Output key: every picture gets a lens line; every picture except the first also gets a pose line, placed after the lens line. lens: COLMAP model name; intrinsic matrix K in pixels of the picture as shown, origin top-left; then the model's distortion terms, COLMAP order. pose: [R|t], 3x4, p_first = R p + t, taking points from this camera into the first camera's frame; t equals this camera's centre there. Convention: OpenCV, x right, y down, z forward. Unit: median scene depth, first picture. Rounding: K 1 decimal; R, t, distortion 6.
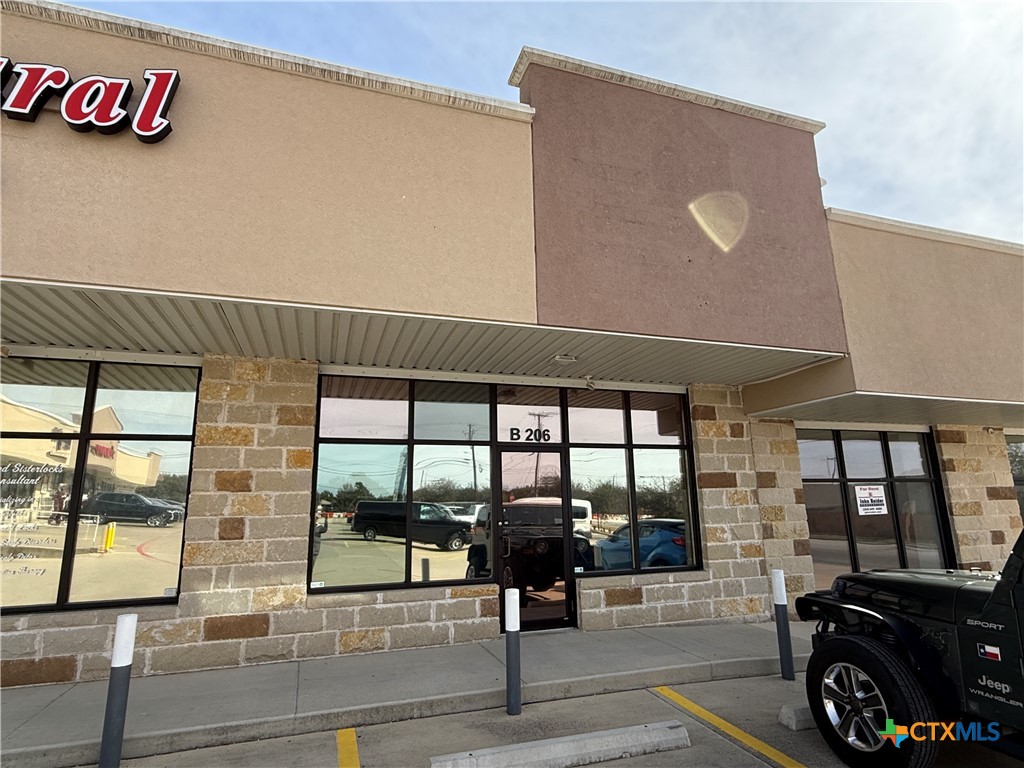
lens RADIAL K [[560.6, 0, 512.6], [0, 560.6, 383.5], [0, 0, 1]] dist [-0.000247, 0.000365]
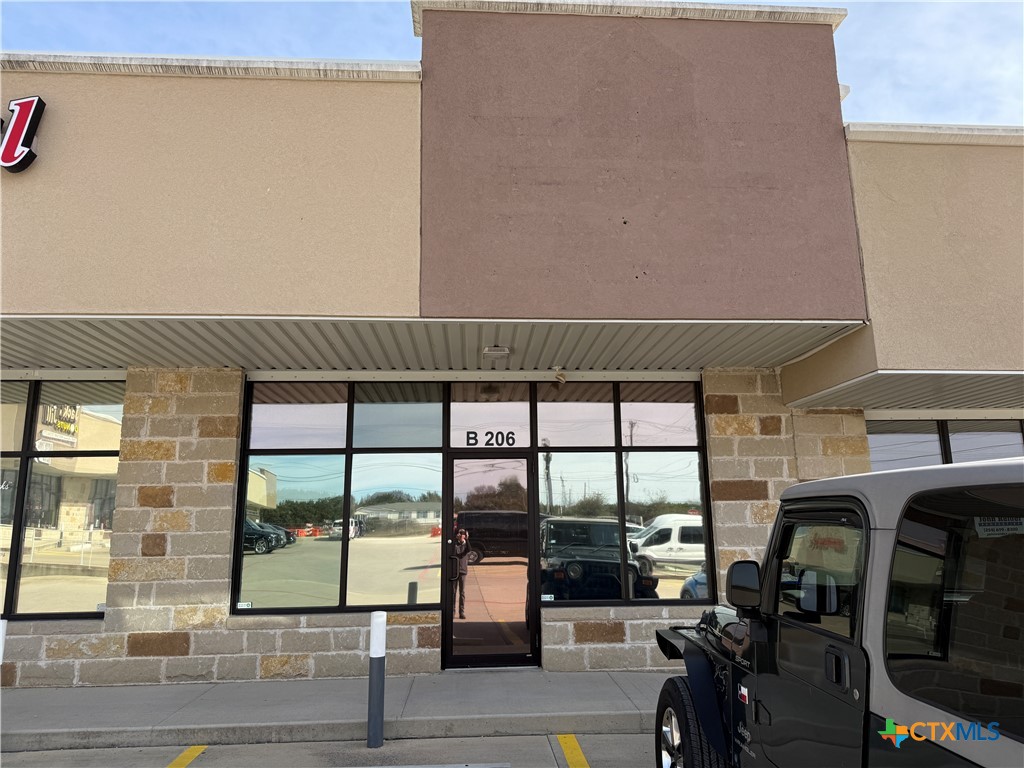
lens RADIAL K [[722.3, 0, 517.9], [0, 722.3, 383.4], [0, 0, 1]] dist [0.029048, -0.035271]
pose [[0.967357, -0.045837, -0.249236, 0.424792], [0.051025, 0.998594, 0.014391, -0.007950], [0.248226, -0.026639, 0.968336, -0.059690]]
